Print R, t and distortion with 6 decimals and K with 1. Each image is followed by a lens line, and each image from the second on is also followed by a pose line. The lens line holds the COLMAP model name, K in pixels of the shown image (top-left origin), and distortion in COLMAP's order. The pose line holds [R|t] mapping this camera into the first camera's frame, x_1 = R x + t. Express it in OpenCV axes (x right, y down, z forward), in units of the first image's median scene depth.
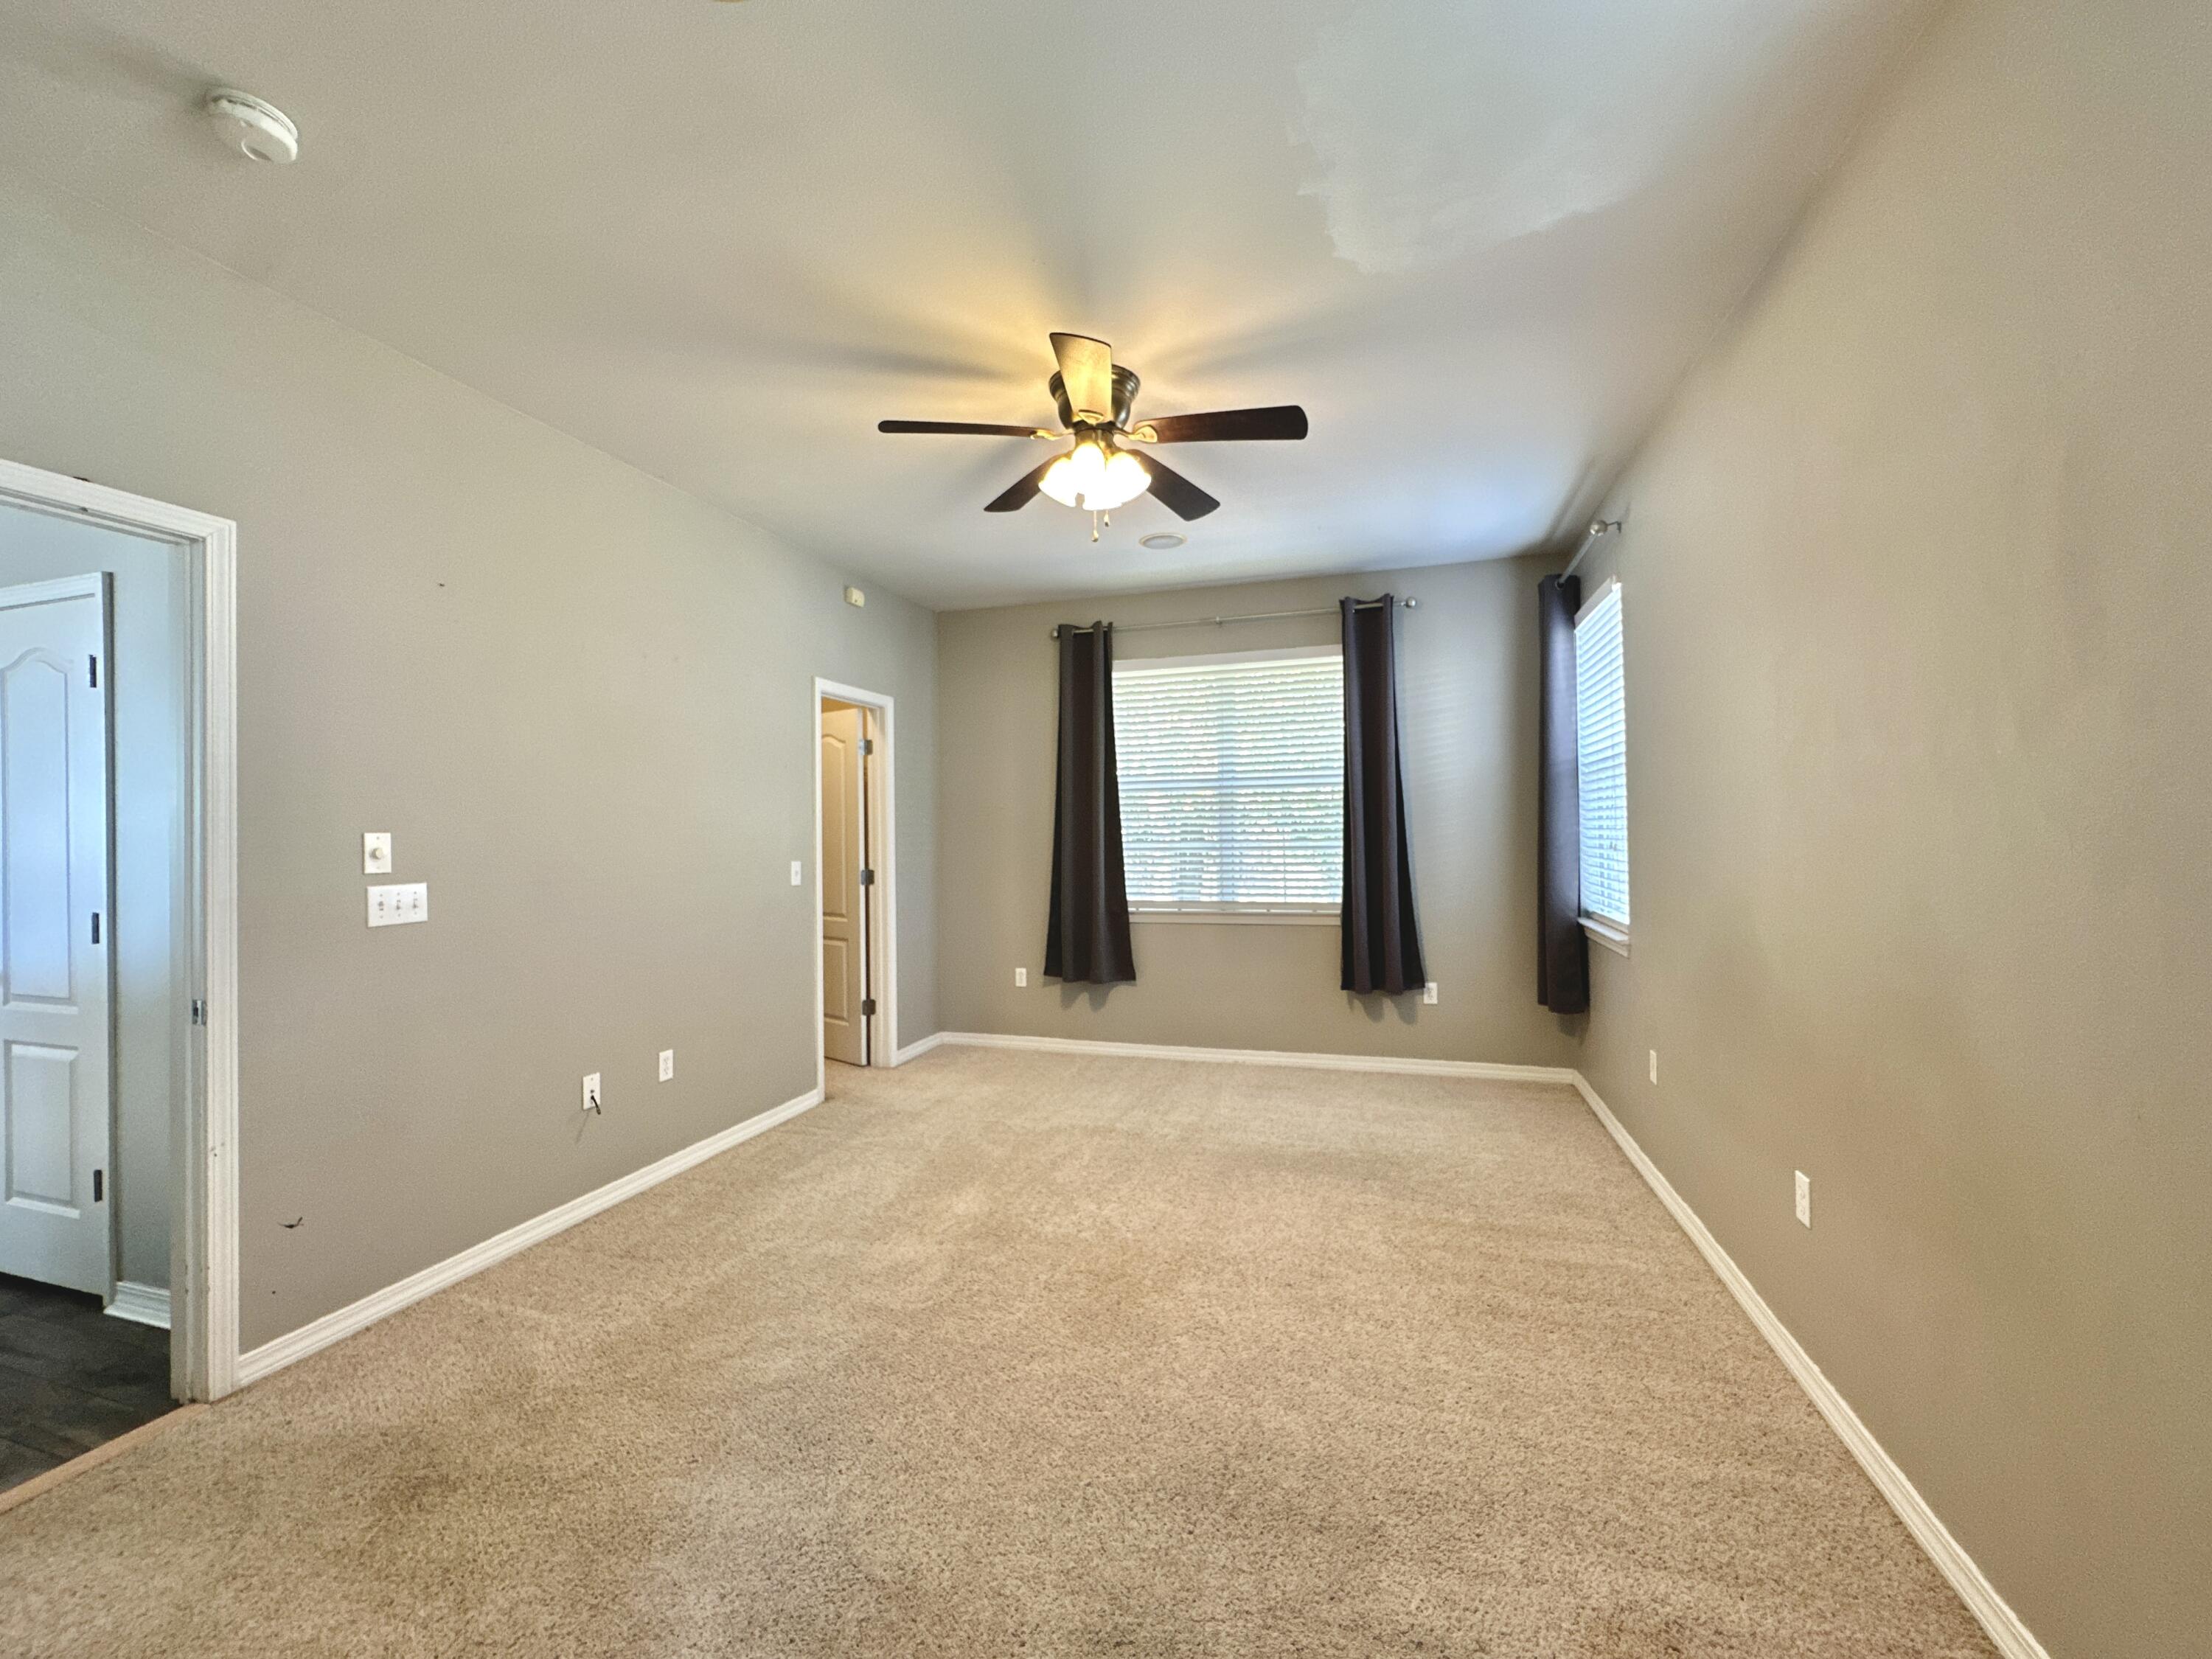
lens RADIAL K [[901.6, 0, 1106.0], [0, 901.6, 829.5], [0, 0, 1]] dist [-0.001205, 0.000411]
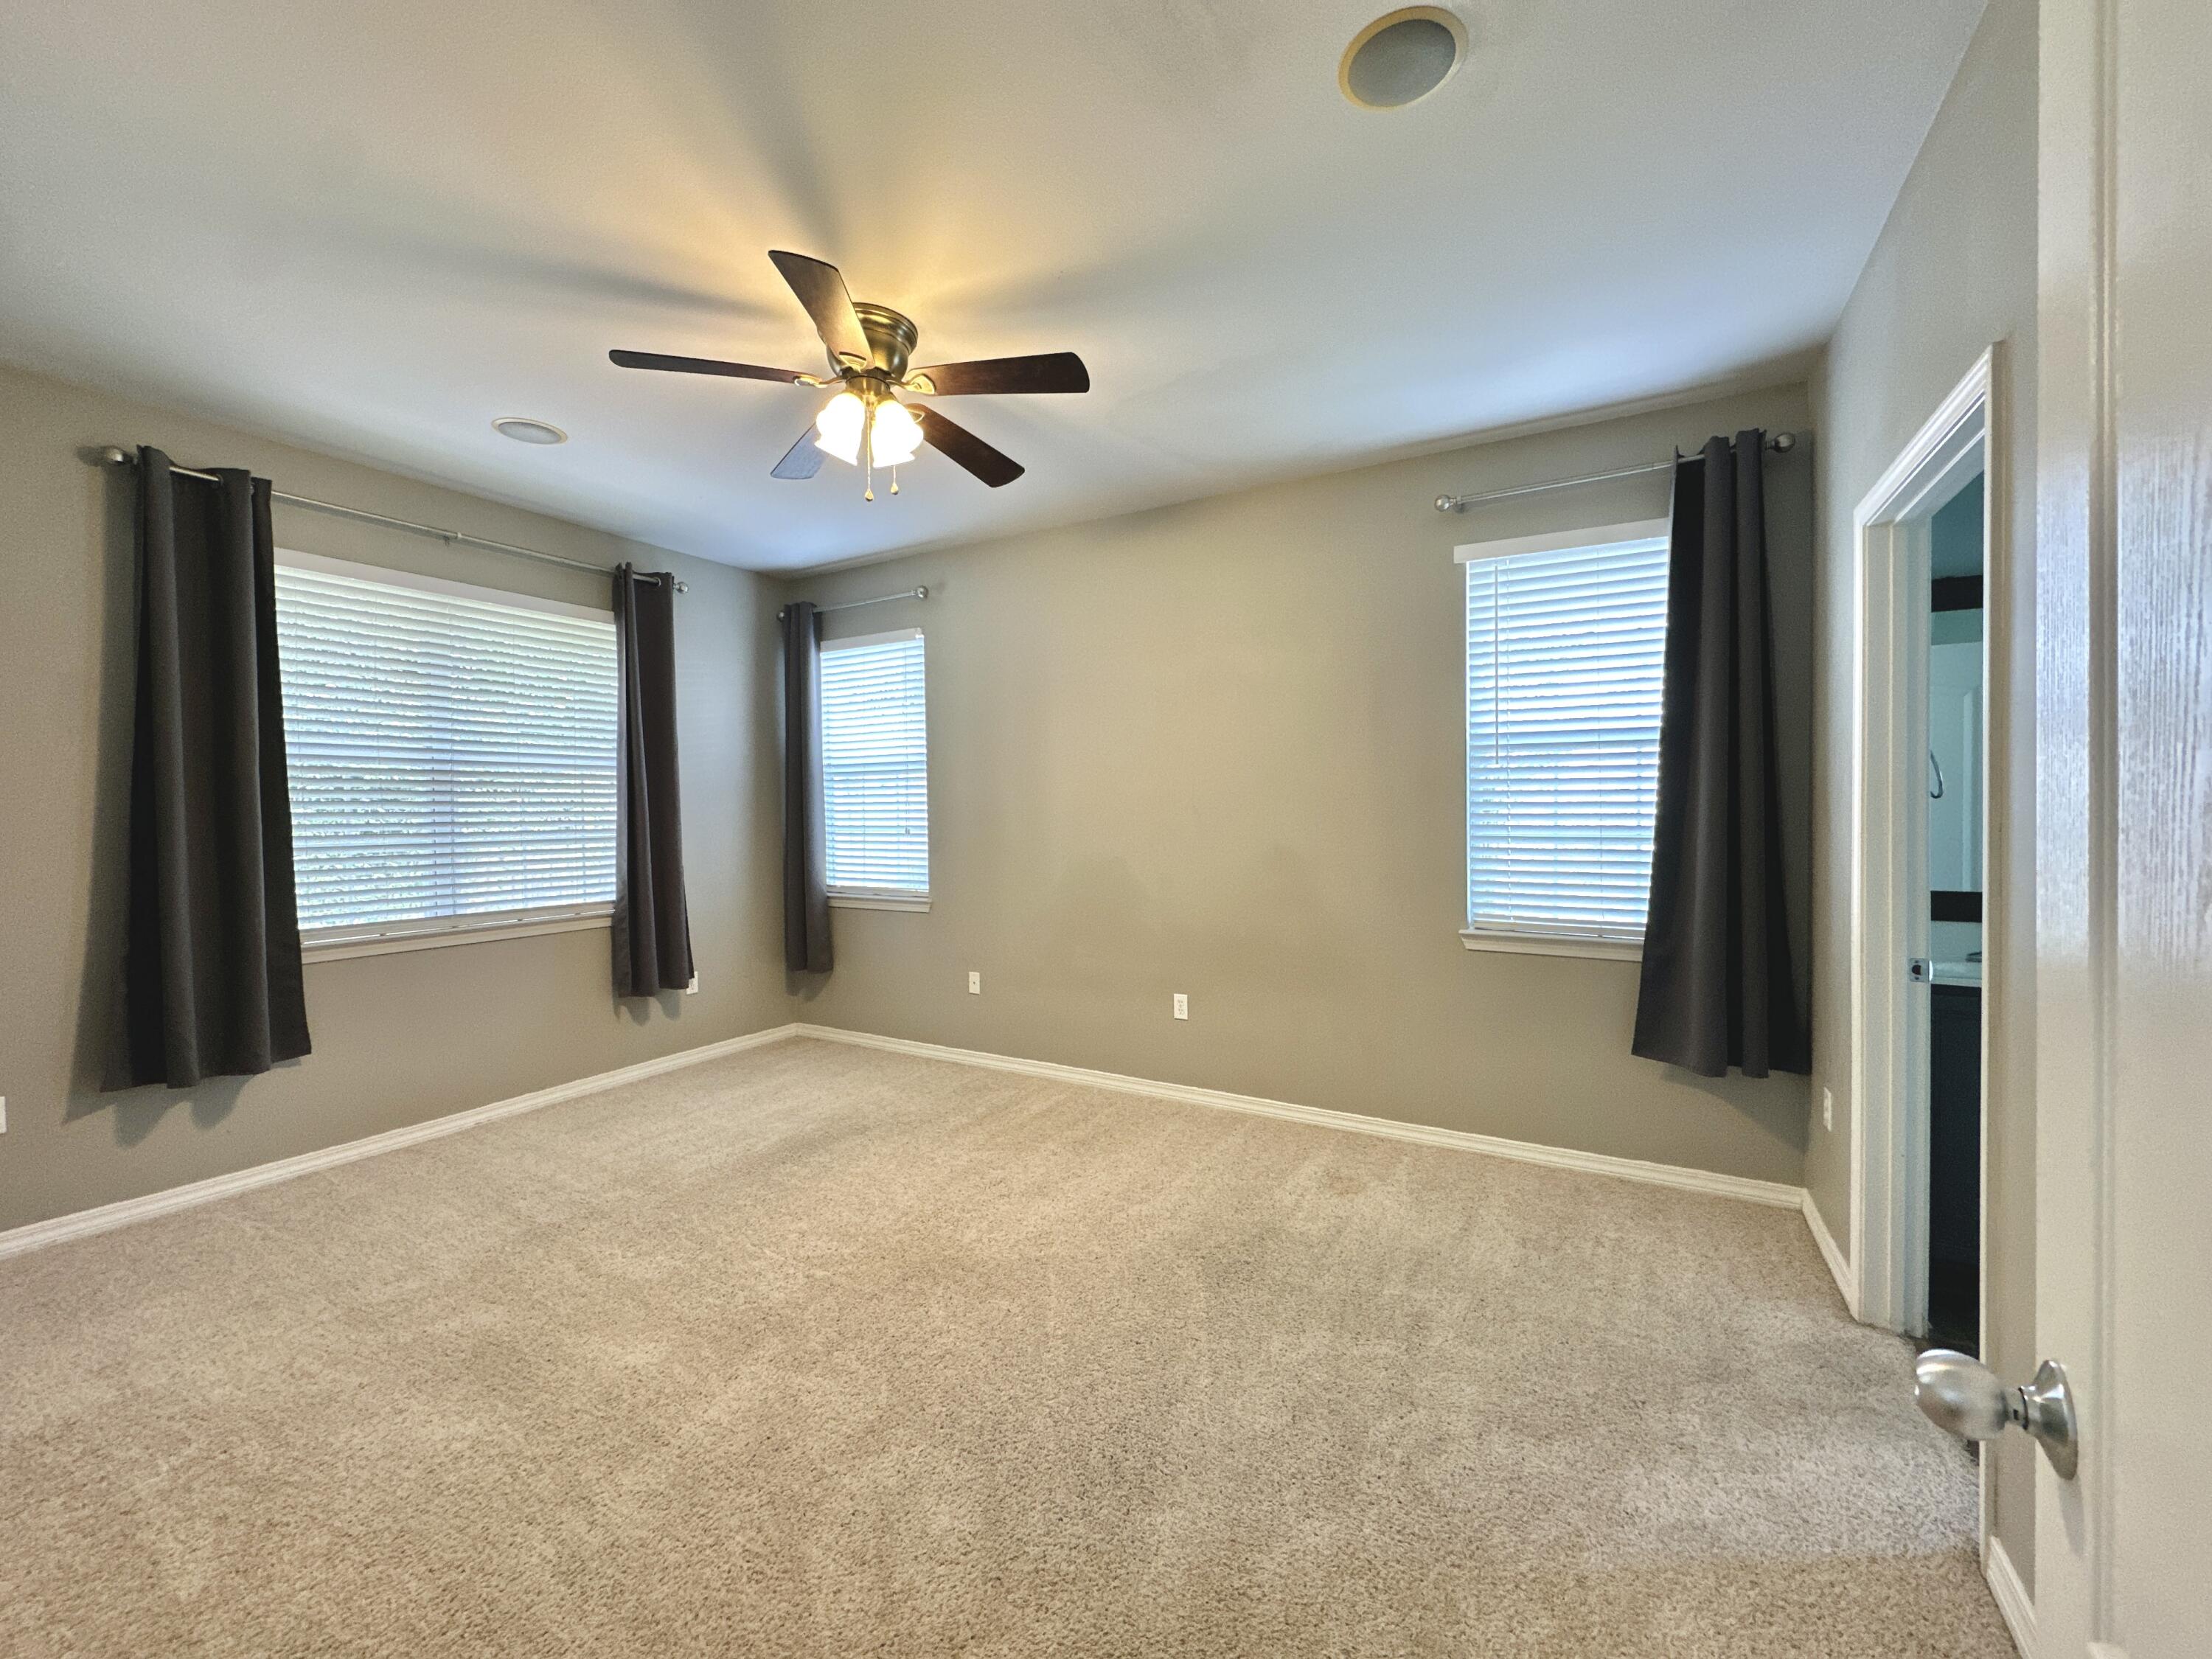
lens RADIAL K [[901.6, 0, 1106.0], [0, 901.6, 829.5], [0, 0, 1]] dist [-0.001205, 0.000411]
pose [[0.200309, -0.008890, 0.979692, -0.564110], [0.002893, 0.999960, 0.008482, 0.004919], [-0.979729, 0.001136, 0.200327, 0.373961]]
